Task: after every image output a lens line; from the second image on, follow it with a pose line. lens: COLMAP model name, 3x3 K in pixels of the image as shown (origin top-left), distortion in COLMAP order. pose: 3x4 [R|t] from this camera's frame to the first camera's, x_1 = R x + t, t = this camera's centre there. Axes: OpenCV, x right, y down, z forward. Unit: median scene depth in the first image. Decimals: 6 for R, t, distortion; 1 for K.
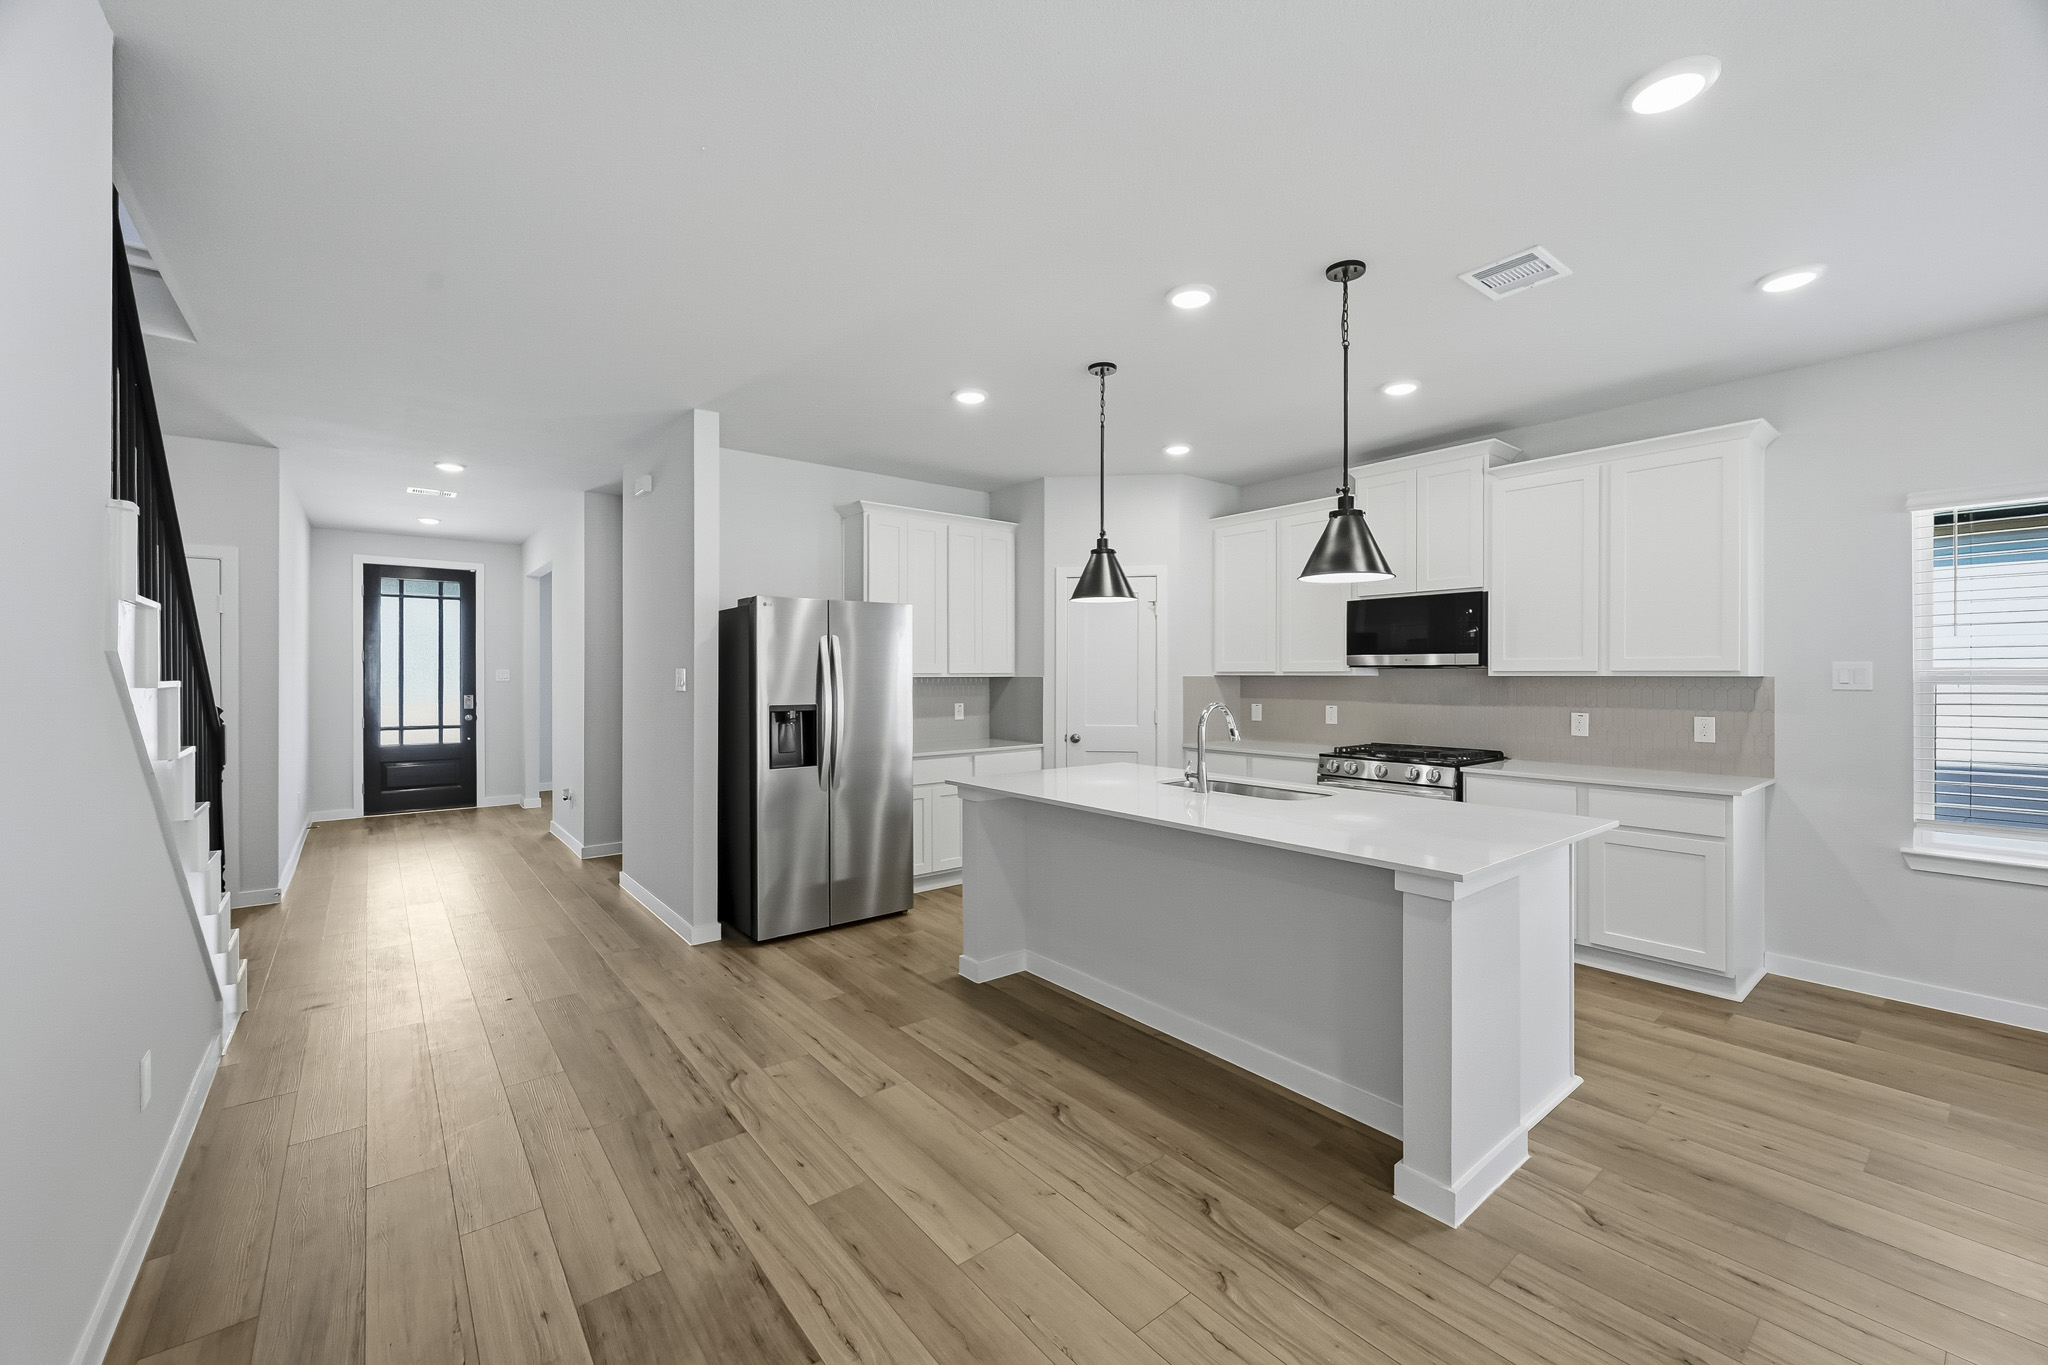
lens RADIAL K [[810.1, 0, 1021.2], [0, 810.1, 674.3], [0, 0, 1]] dist [-0.001477, 0.000297]
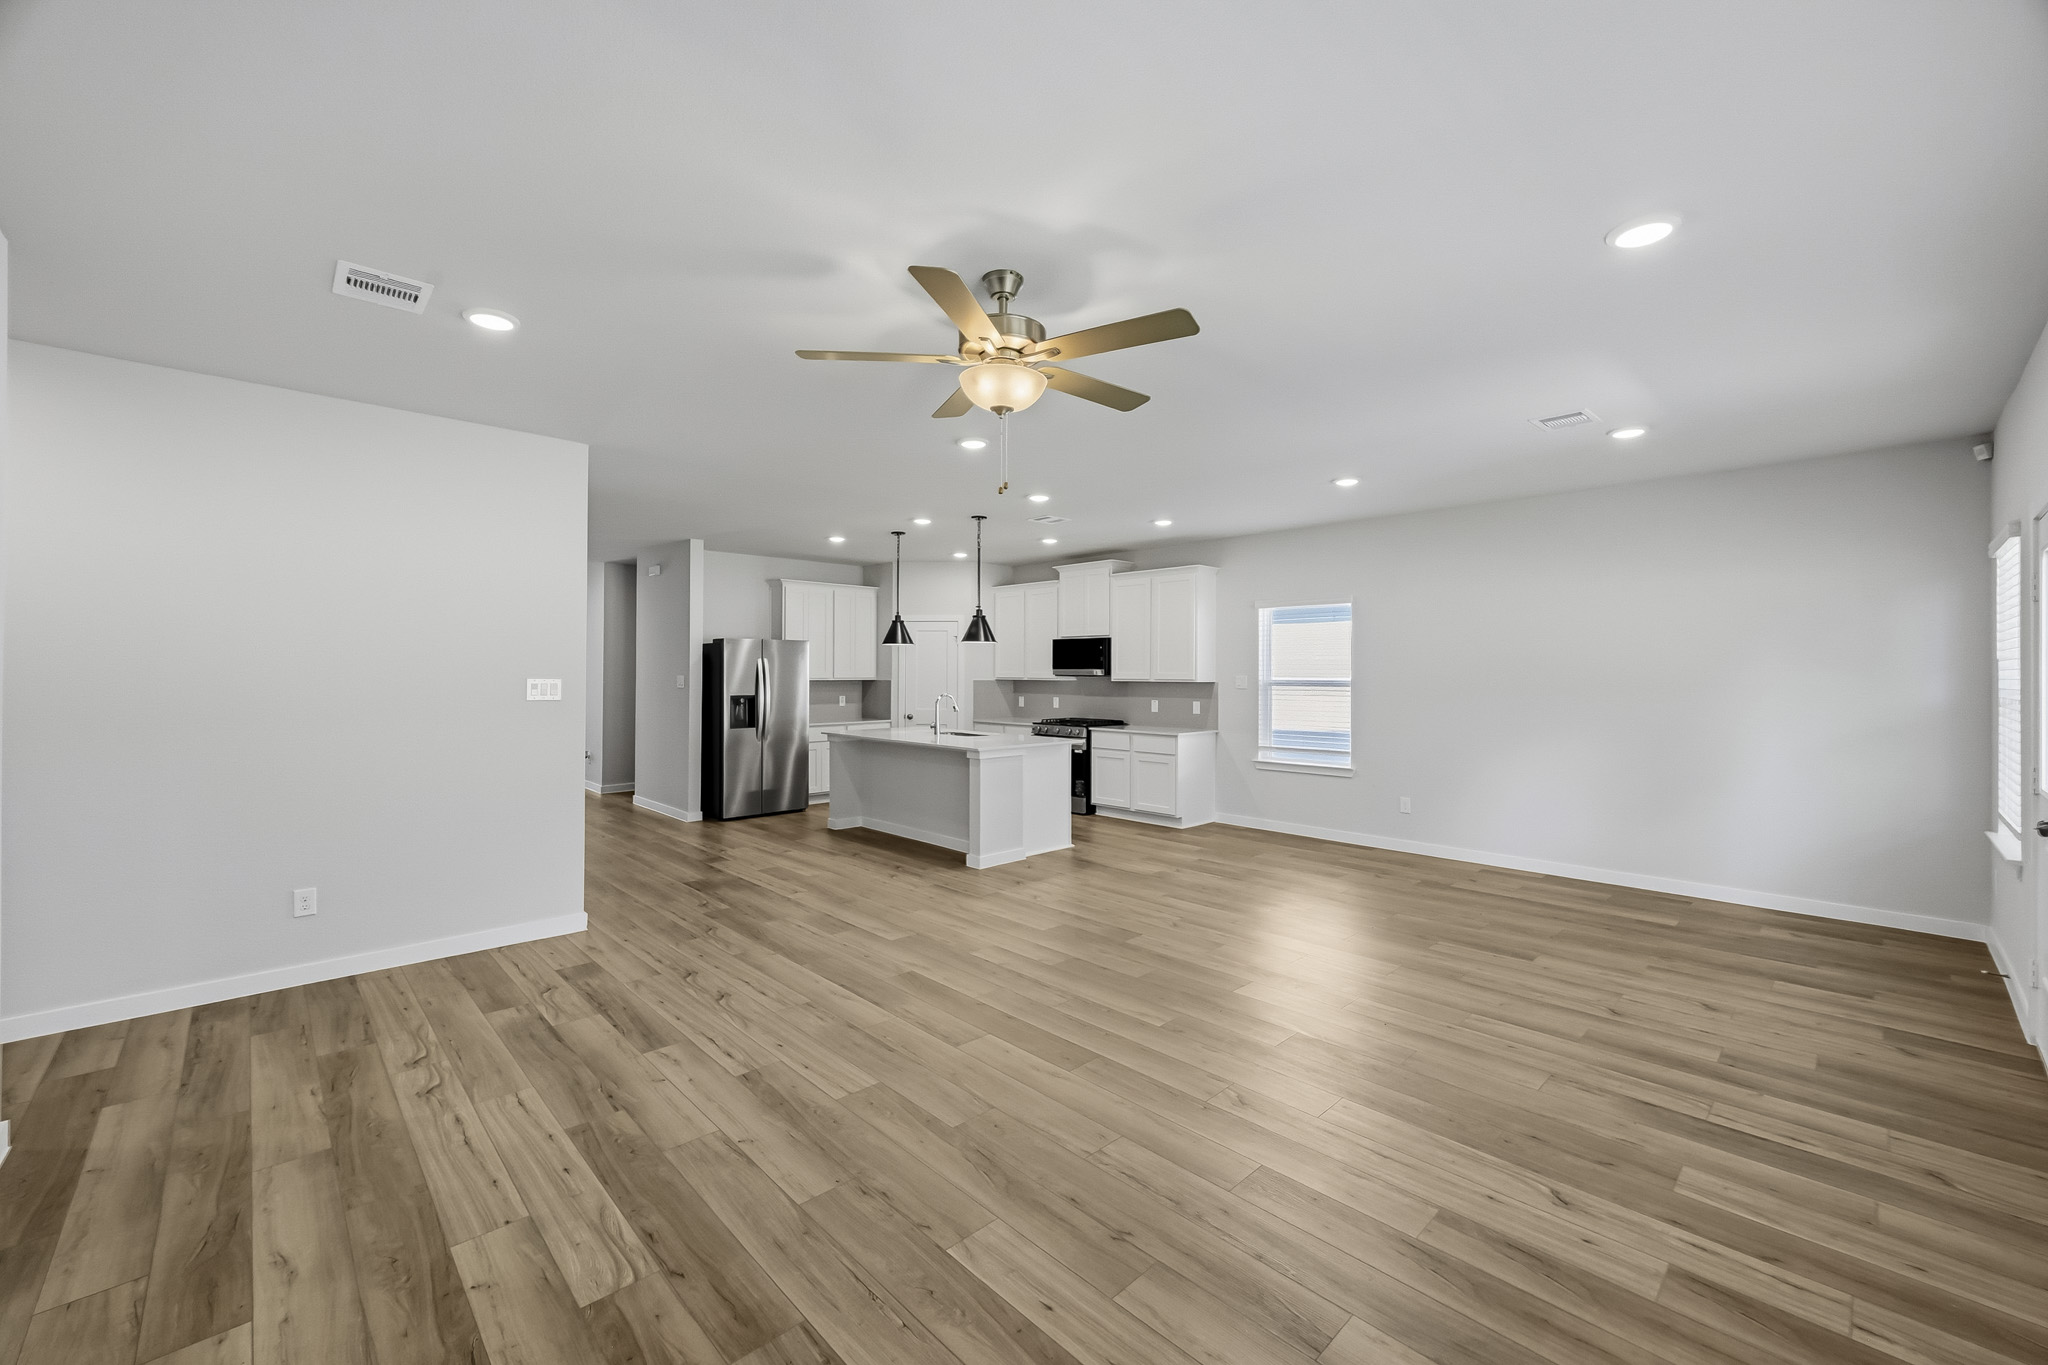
lens RADIAL K [[801.5, 0, 1031.4], [0, 801.5, 674.3], [0, 0, 1]] dist [0.001108, 0.000240]
pose [[0.995251, 0.004632, 0.097231, 0.199961], [-0.004660, 0.999989, 0.000060, -0.013791], [-0.097229, -0.000513, 0.995262, -0.896407]]
